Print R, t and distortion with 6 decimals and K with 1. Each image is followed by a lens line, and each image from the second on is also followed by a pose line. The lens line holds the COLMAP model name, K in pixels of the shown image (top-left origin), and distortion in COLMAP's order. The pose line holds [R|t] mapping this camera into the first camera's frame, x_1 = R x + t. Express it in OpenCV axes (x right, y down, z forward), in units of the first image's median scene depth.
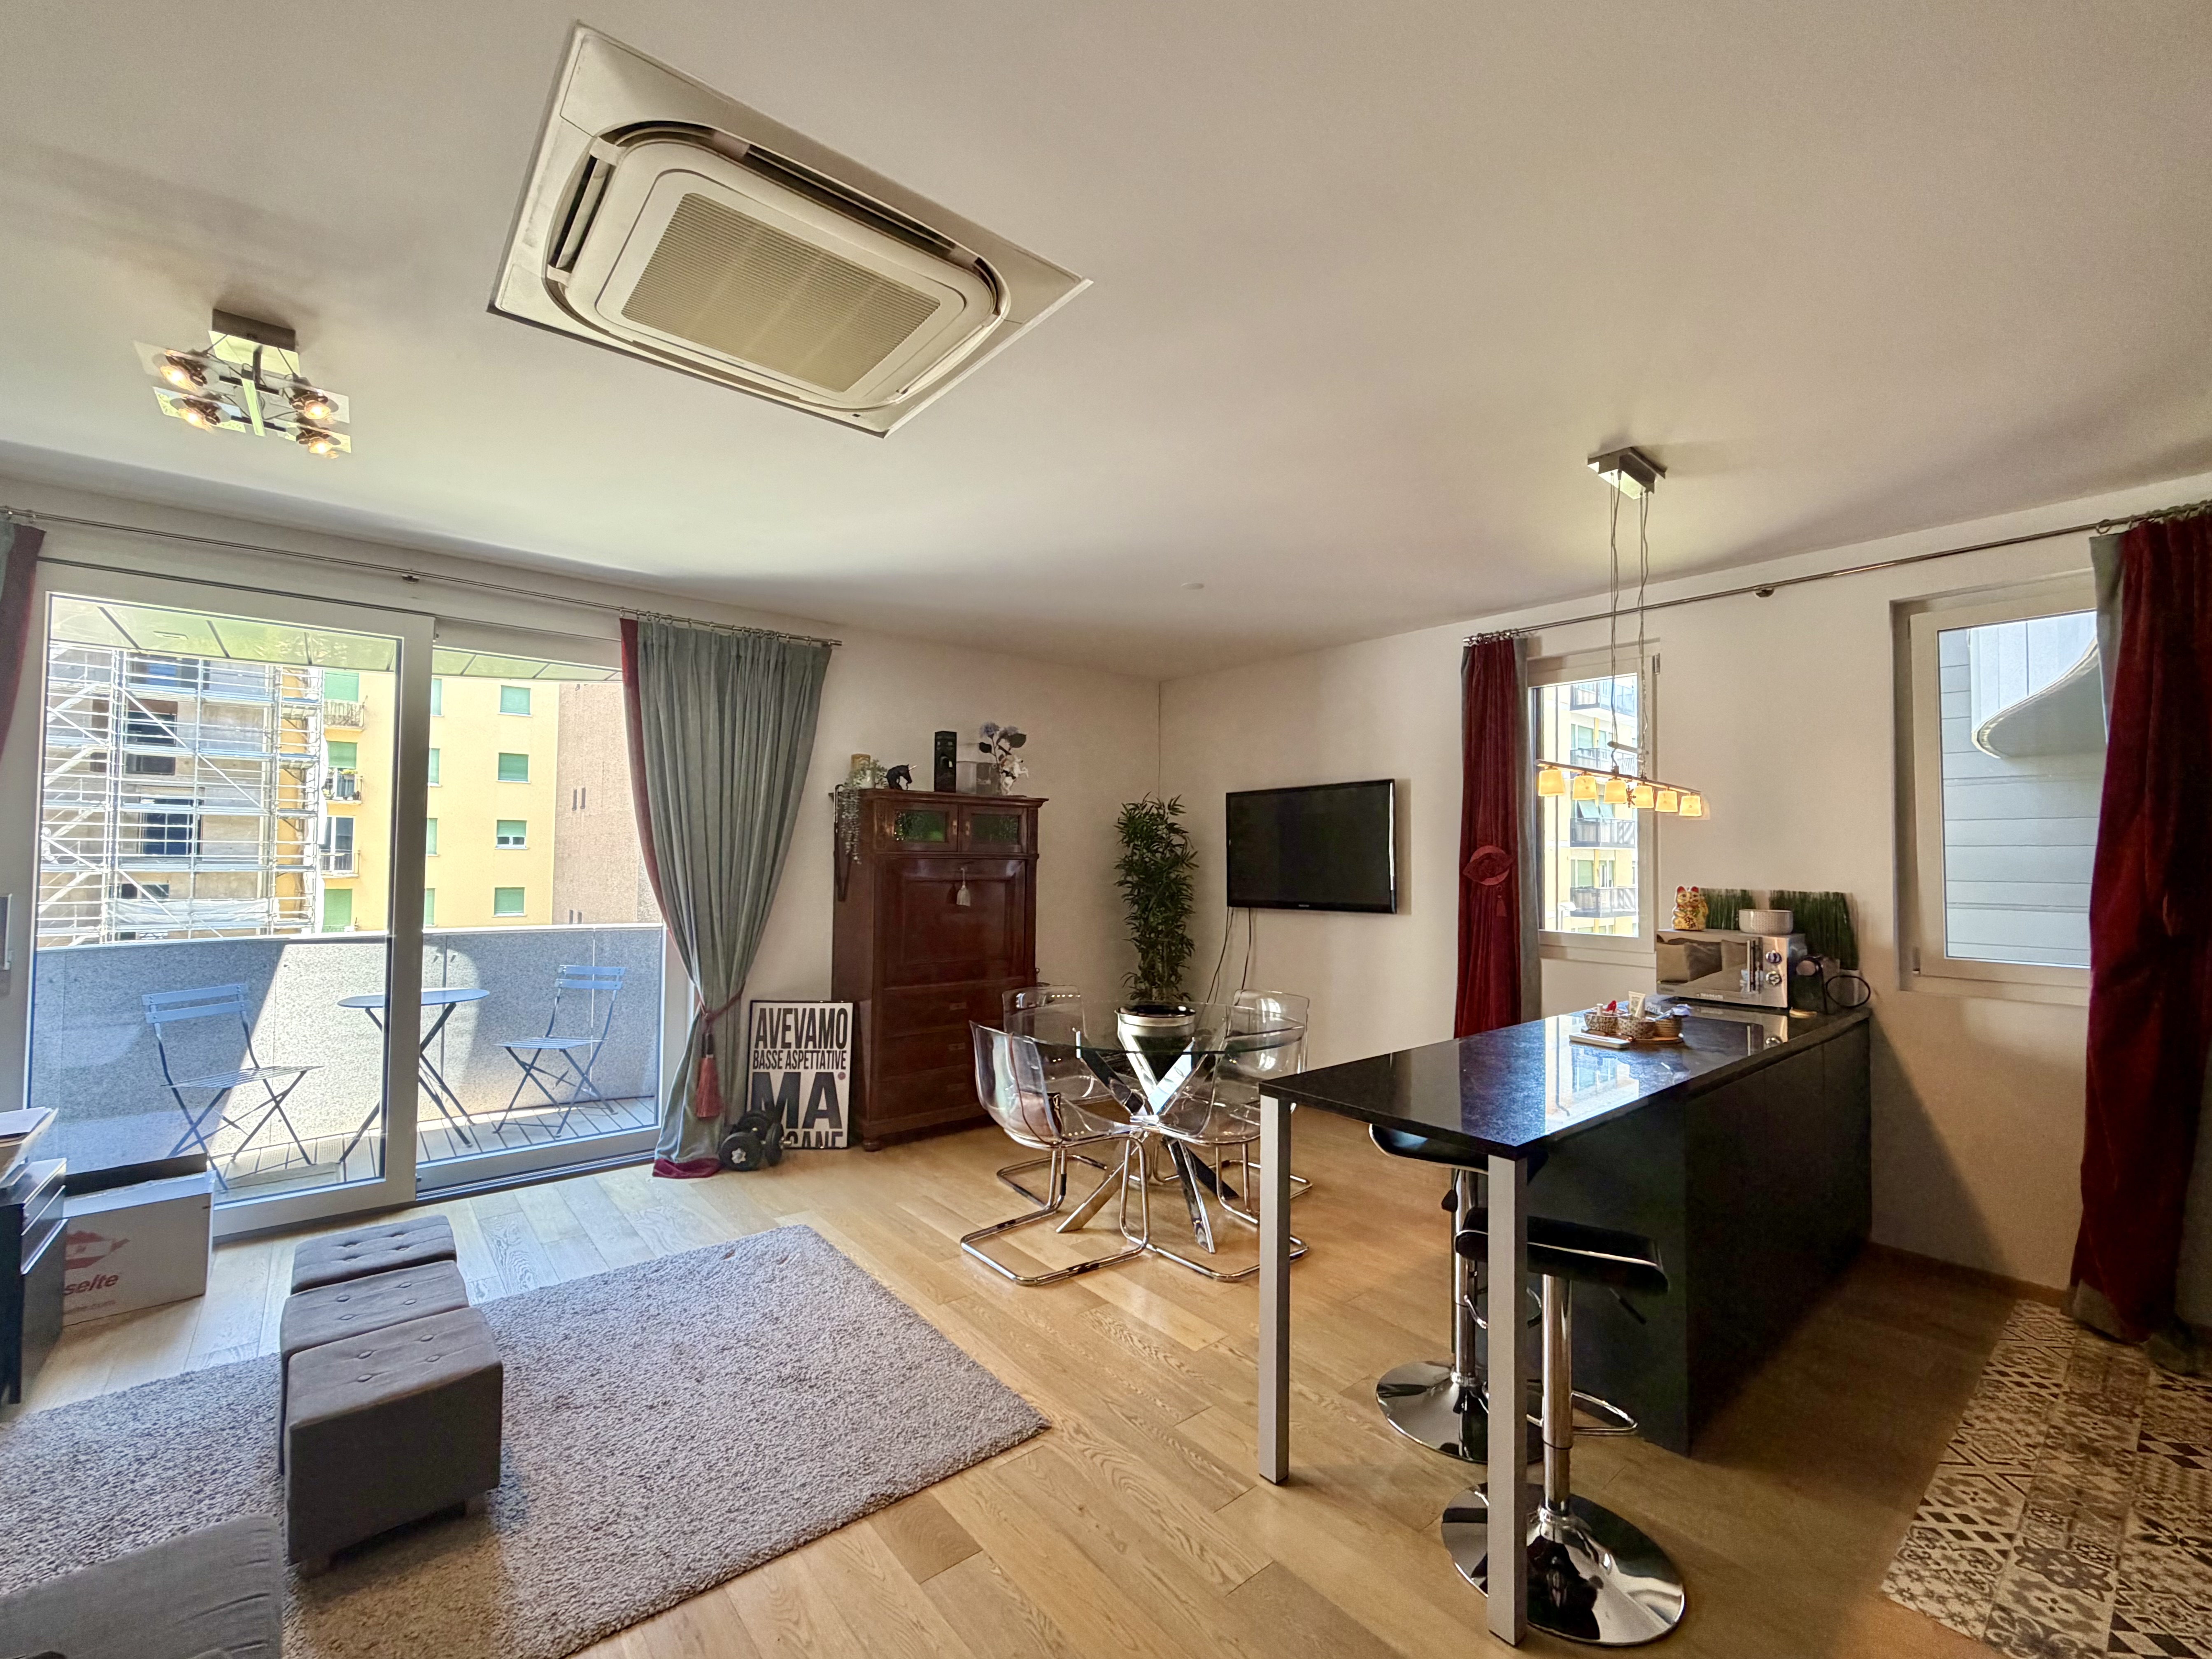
lens RADIAL K [[914.0, 0, 1087.2], [0, 914.0, 826.1], [0, 0, 1]] dist [0.002280, 0.000495]
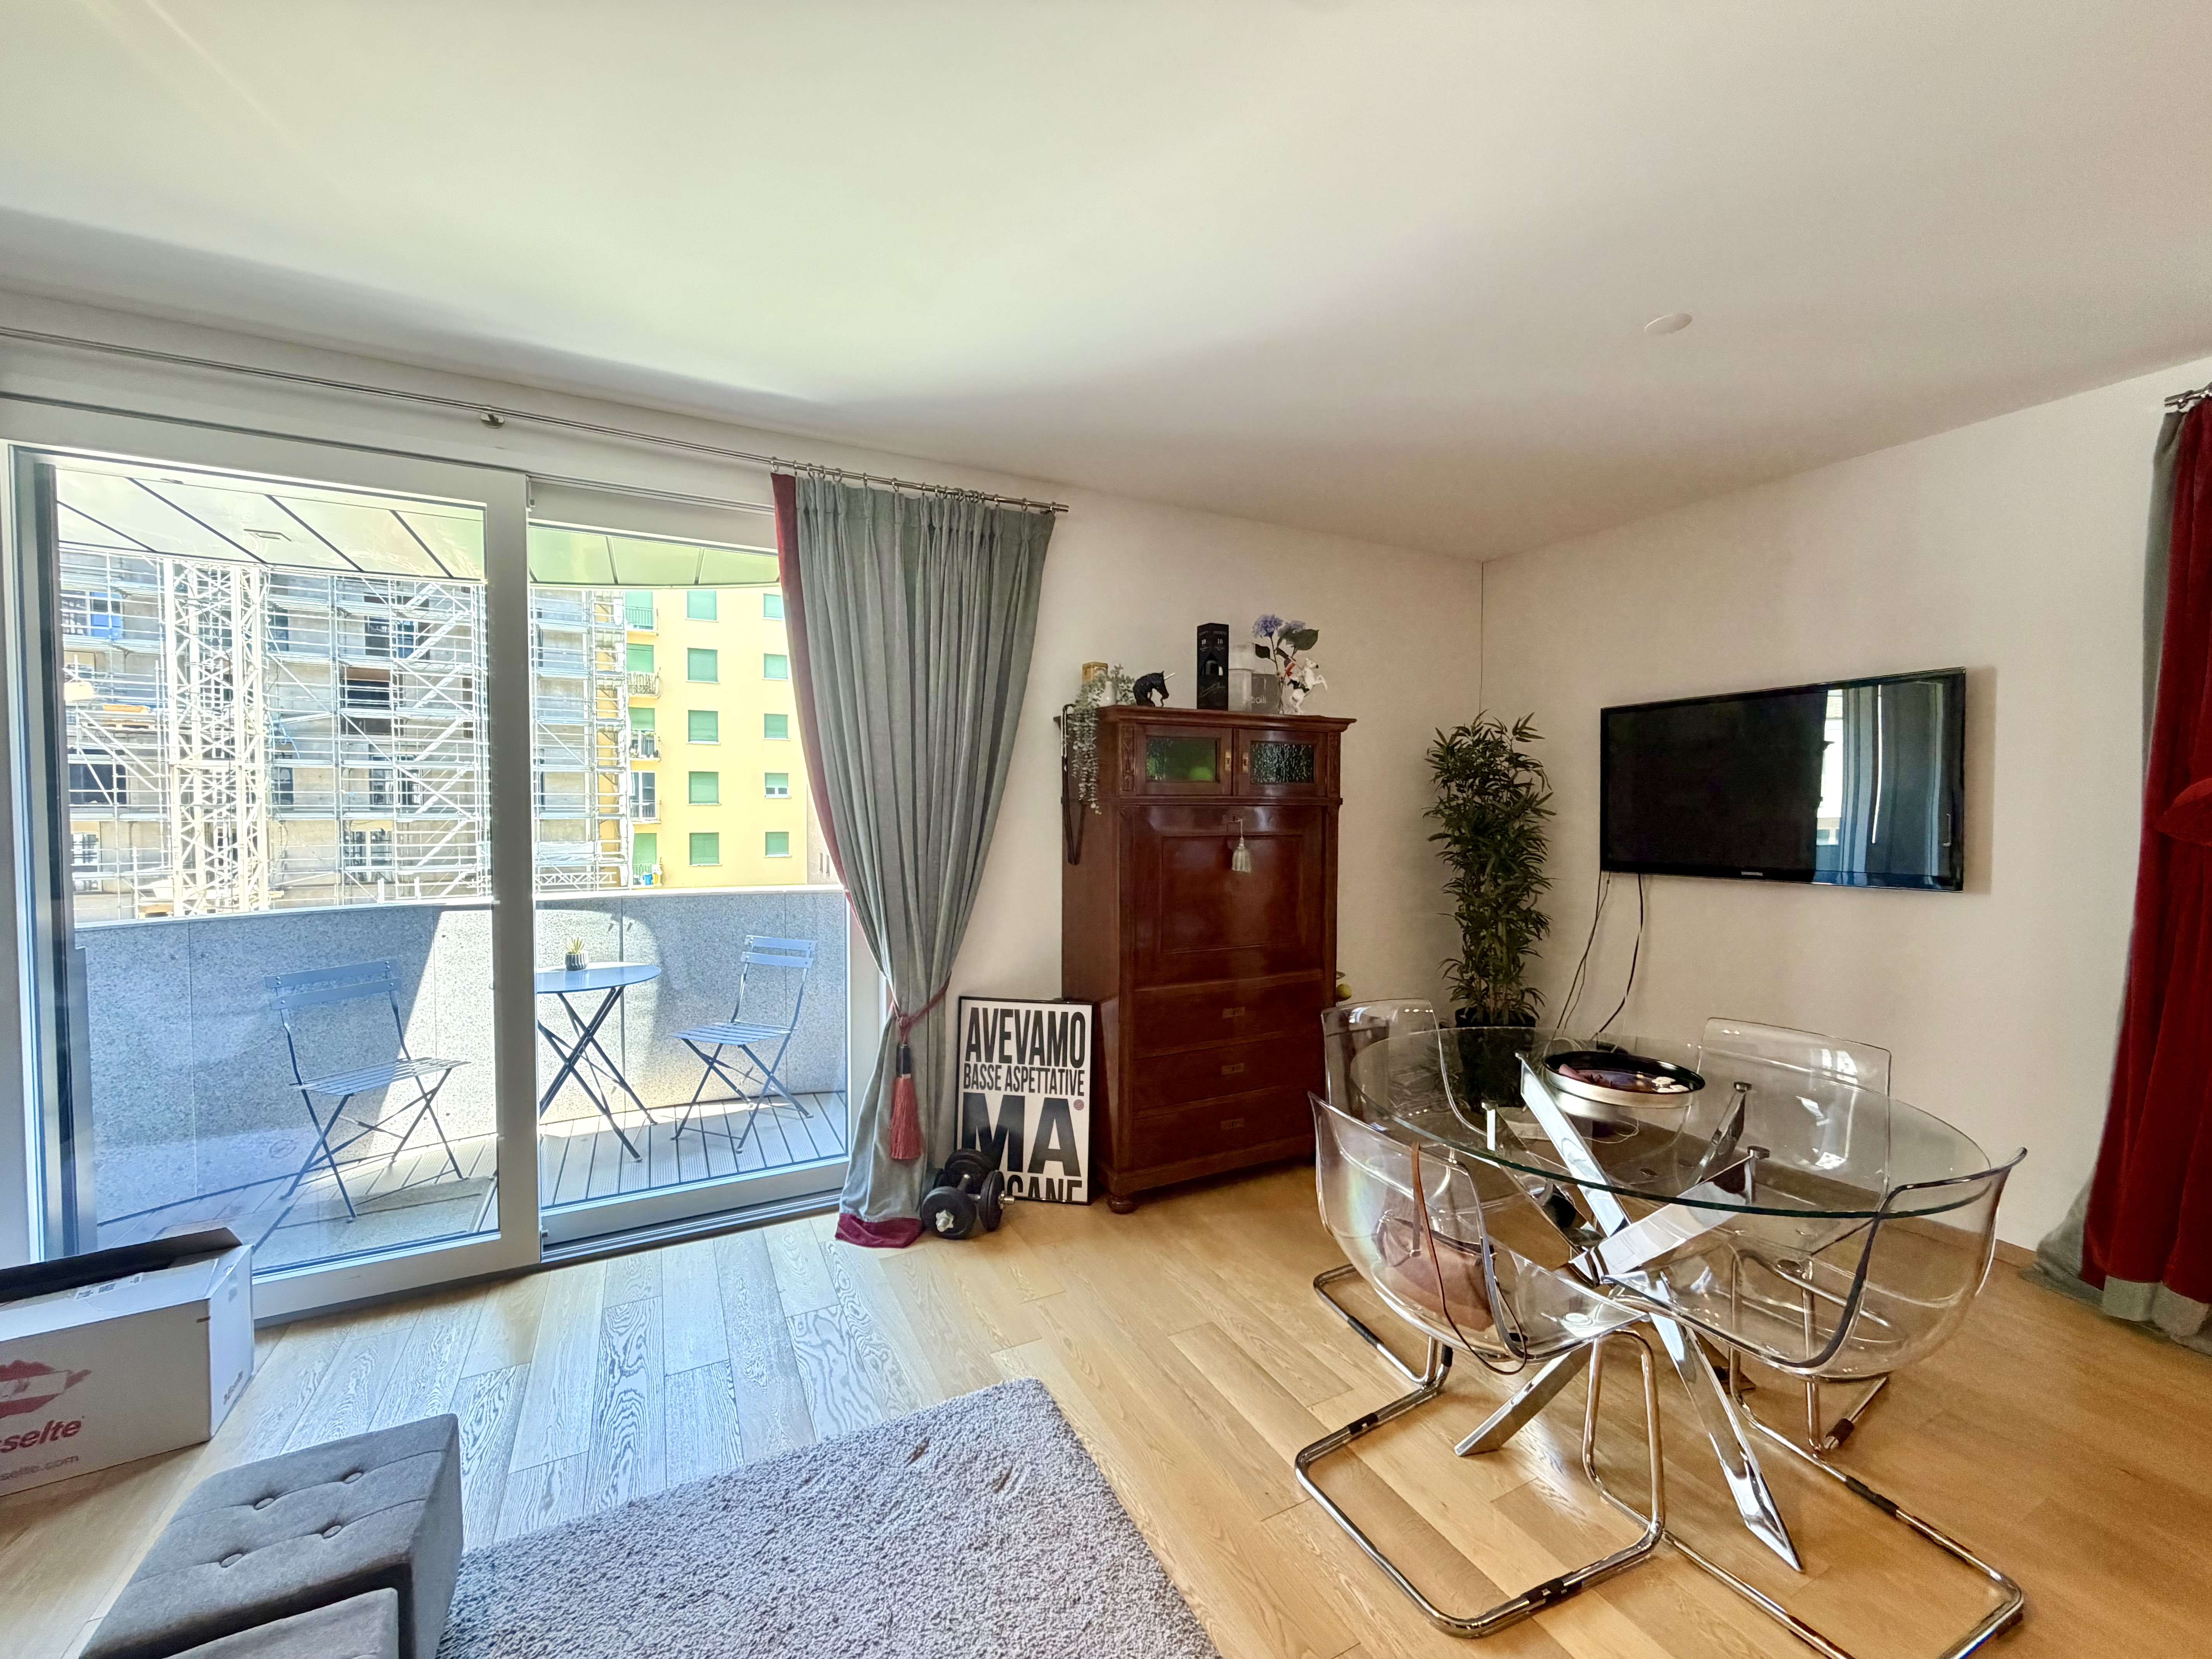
lens RADIAL K [[913.9, 0, 1087.2], [0, 913.9, 826.1], [0, 0, 1]] dist [0.002280, 0.000495]
pose [[0.973519, -0.001345, -0.228601, -0.096208], [0.014961, 0.998214, 0.057840, 0.009869], [0.228115, -0.059729, 0.971800, 0.310255]]
